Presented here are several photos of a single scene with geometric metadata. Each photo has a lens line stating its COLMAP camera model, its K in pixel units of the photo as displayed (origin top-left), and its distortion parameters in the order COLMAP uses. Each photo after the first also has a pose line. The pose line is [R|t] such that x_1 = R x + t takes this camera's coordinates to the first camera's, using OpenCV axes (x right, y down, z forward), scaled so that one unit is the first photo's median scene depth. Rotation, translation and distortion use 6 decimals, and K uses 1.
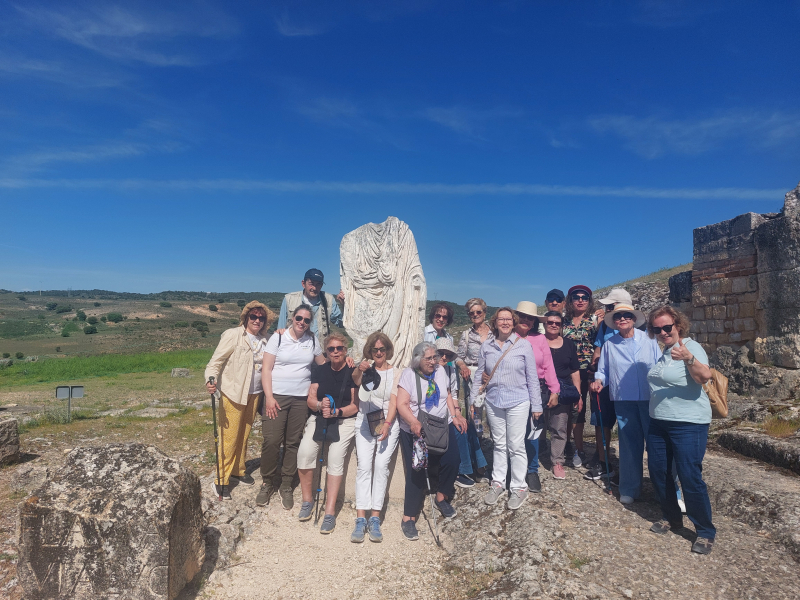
lens RADIAL K [[583.8, 0, 400.8], [0, 583.8, 292.0], [0, 0, 1]] dist [0.007799, -0.011751]
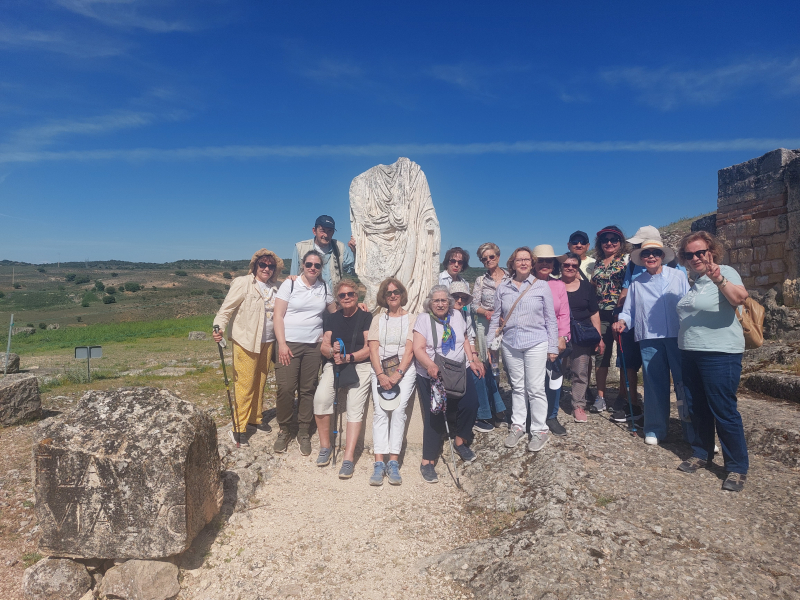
lens RADIAL K [[579.6, 0, 391.8], [0, 579.6, 297.8], [0, 0, 1]] dist [0.028116, -0.038366]
pose [[0.999039, -0.024189, -0.036560, -0.004328], [0.026718, 0.997164, 0.070357, 0.040106], [0.034754, -0.071266, 0.996852, 0.038764]]
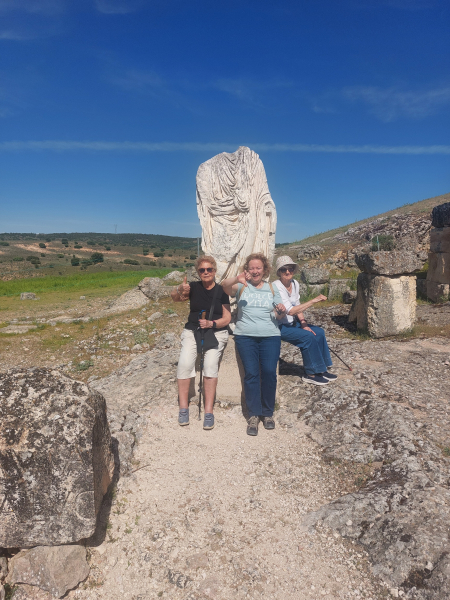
lens RADIAL K [[434.7, 0, 225.0], [0, 434.7, 300.0], [0, 0, 1]] dist [0.028116, -0.038366]
pose [[0.996718, -0.033712, 0.073598, -0.146177], [0.021794, 0.987342, 0.157101, 0.028129], [-0.077963, -0.154981, 0.984836, 0.204533]]
